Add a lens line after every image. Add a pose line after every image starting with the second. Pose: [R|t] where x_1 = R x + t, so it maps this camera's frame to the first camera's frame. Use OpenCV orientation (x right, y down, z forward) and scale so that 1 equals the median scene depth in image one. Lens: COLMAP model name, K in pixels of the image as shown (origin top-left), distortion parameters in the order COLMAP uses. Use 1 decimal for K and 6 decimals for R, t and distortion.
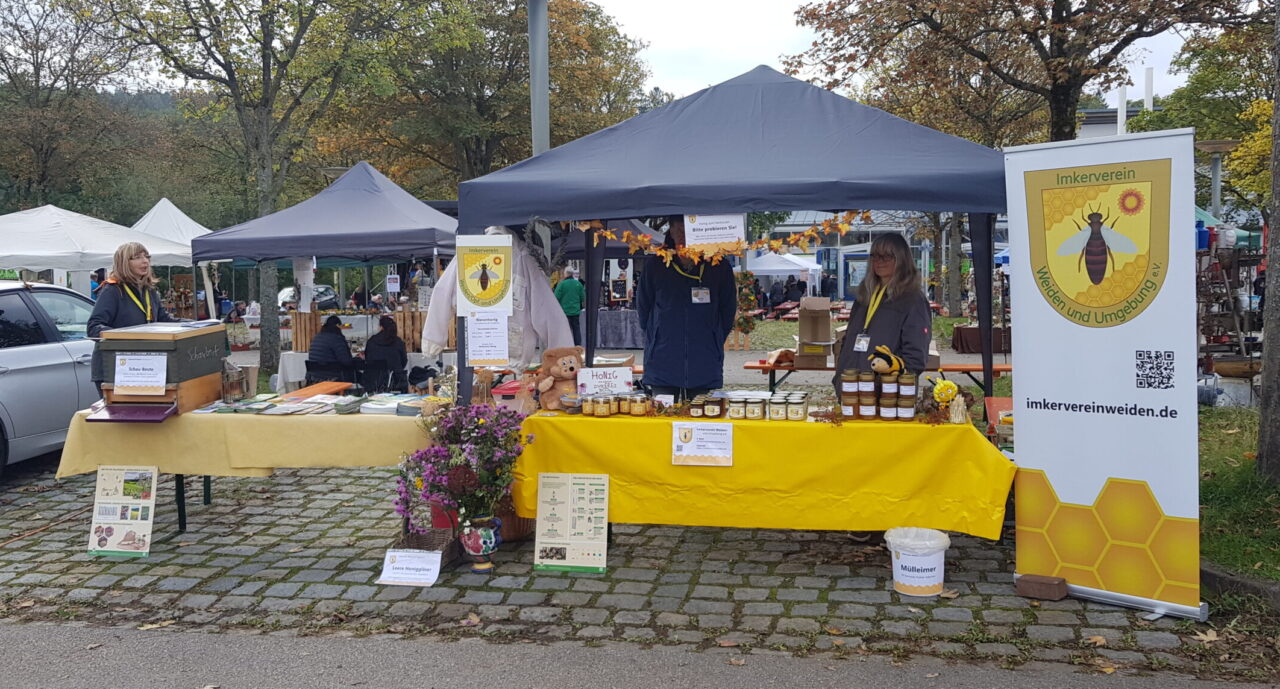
lens RADIAL K [[1159.0, 0, 639.5], [0, 1159.0, 343.4], [0, 0, 1]] dist [0.039287, -0.018798]
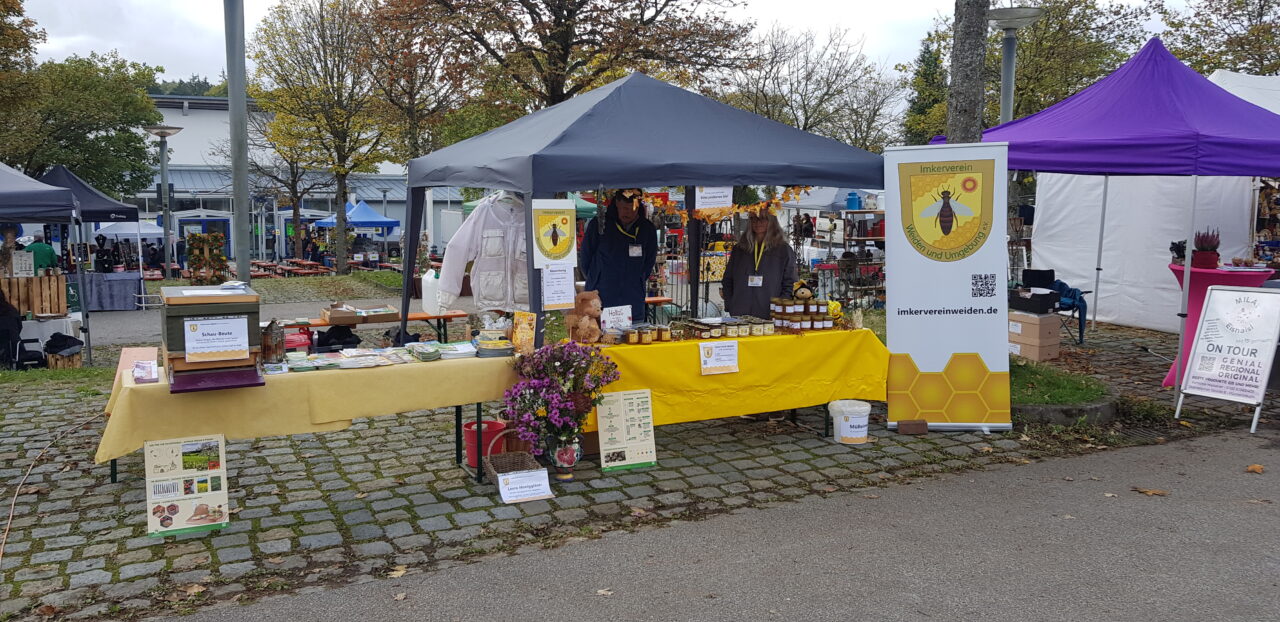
lens RADIAL K [[956.8, 0, 639.8], [0, 956.8, 310.3], [0, 0, 1]] dist [0.036331, -0.002507]
pose [[0.798236, -0.055828, 0.599752, -0.666985], [0.045608, 0.998439, 0.032239, -0.007711], [-0.600616, 0.001619, 0.799536, 0.165050]]
